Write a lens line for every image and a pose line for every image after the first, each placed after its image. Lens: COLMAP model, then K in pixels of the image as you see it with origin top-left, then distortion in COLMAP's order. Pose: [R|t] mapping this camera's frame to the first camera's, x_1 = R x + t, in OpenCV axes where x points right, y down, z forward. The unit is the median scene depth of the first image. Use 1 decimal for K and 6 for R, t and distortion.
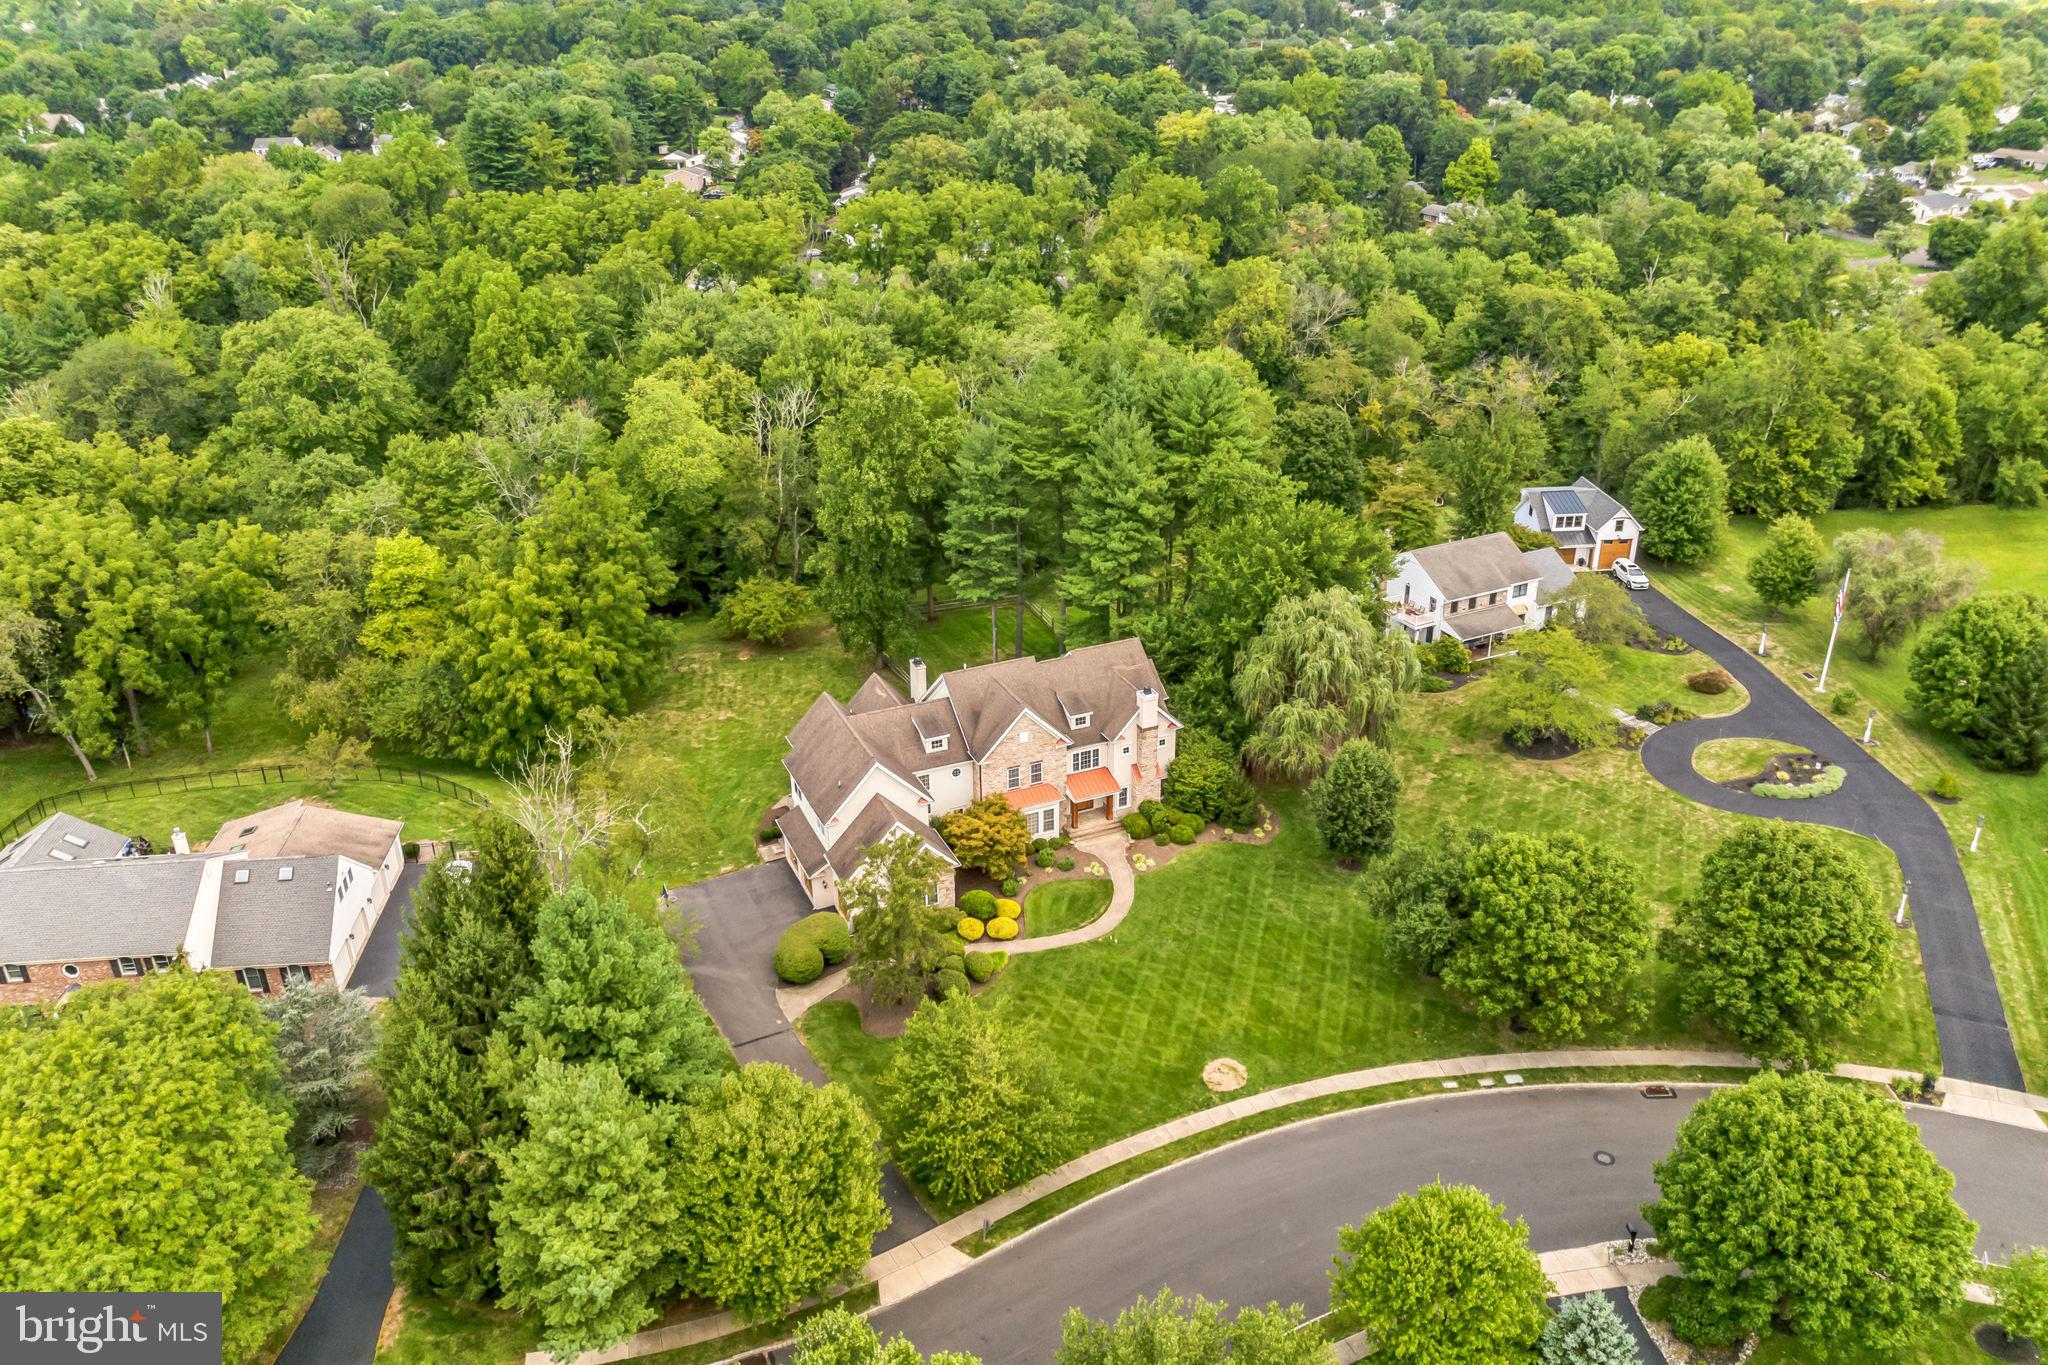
lens RADIAL K [[1502.4, 0, 1024.0], [0, 1502.4, 682.5], [0, 0, 1]] dist [-0.028208, 0.000110]
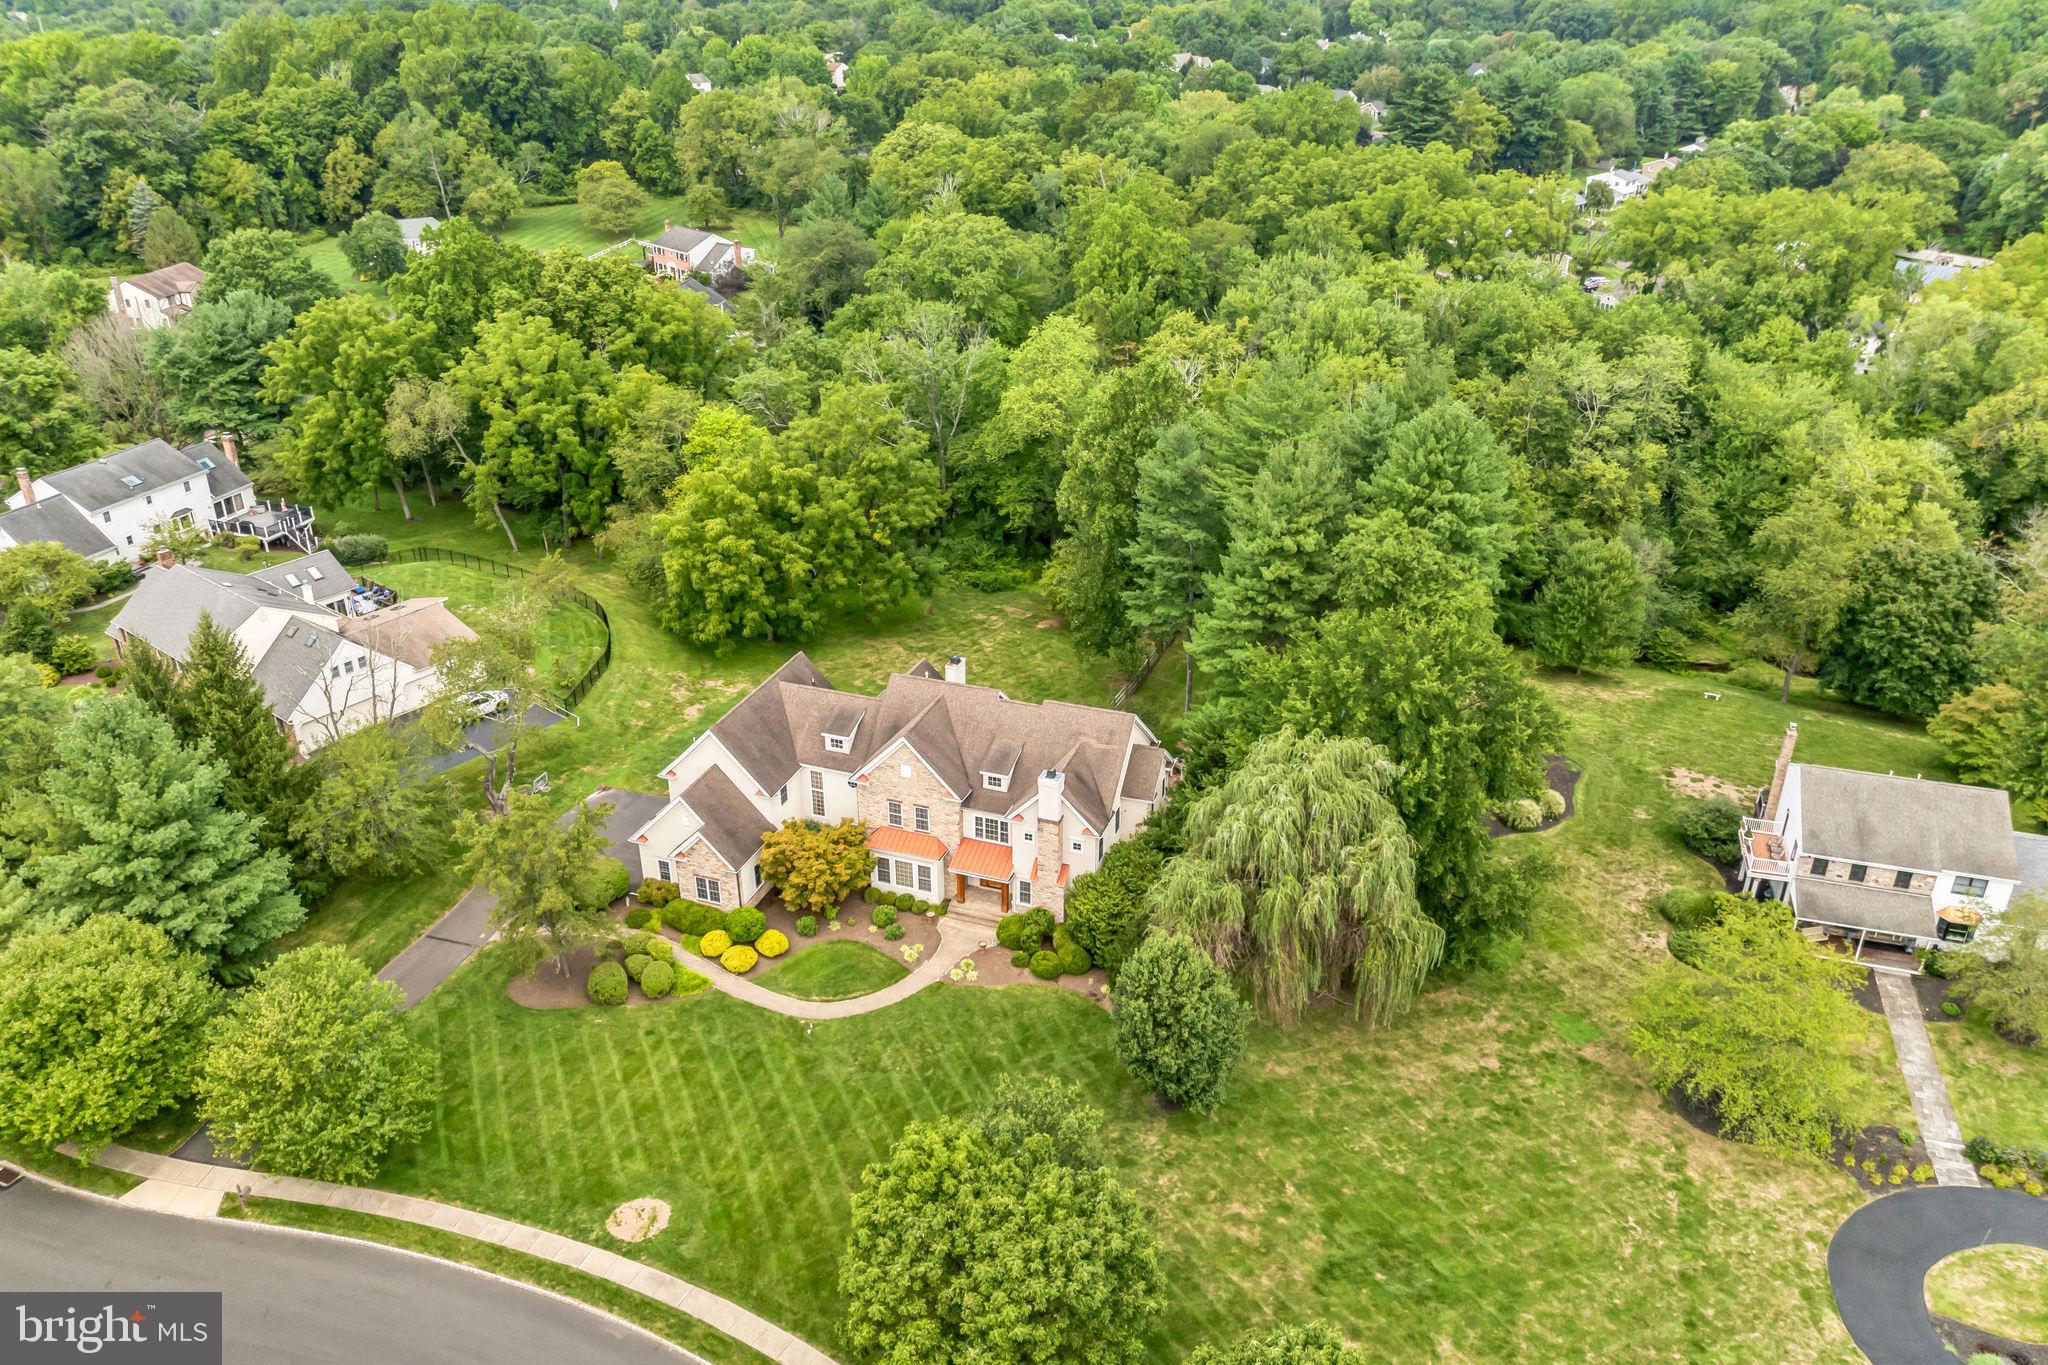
lens RADIAL K [[1481.7, 0, 1031.1], [0, 1481.7, 660.2], [0, 0, 1]] dist [-0.039396, 0.000121]
pose [[0.730430, 0.307907, -0.609644, 0.511707], [-0.307040, 0.945365, 0.109595, -0.128291], [0.610081, 0.107134, 0.785063, 0.368629]]
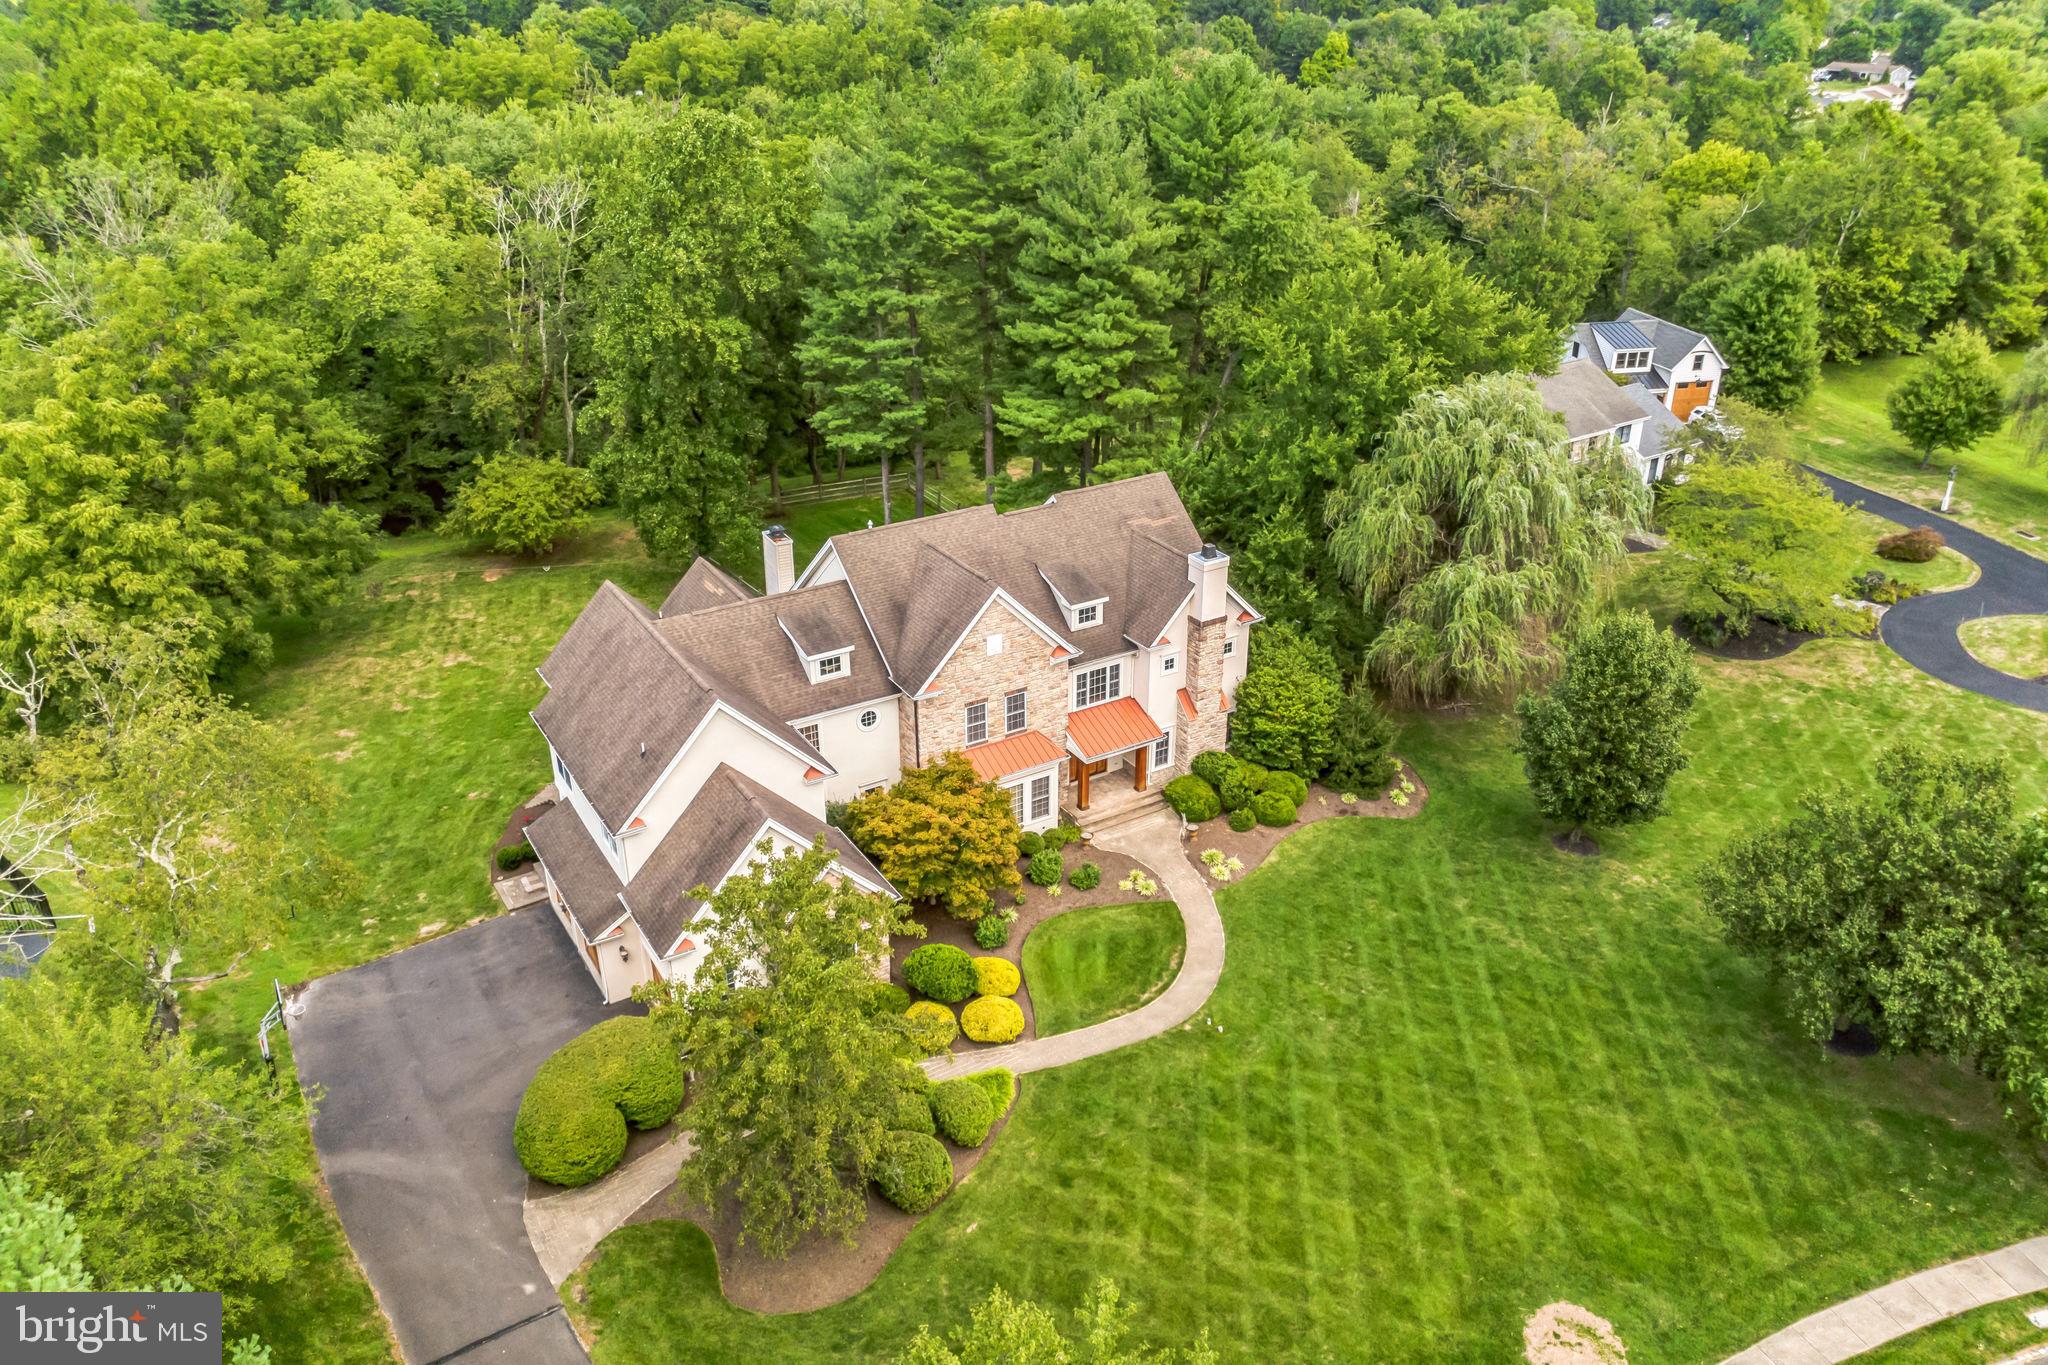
lens RADIAL K [[1481.7, 0, 1031.1], [0, 1481.7, 660.2], [0, 0, 1]] dist [-0.039396, 0.000121]
pose [[0.990565, -0.047952, 0.128383, -0.052394], [0.048135, 0.998839, 0.001679, 0.039674], [-0.128314, 0.004517, 0.991723, 0.455289]]
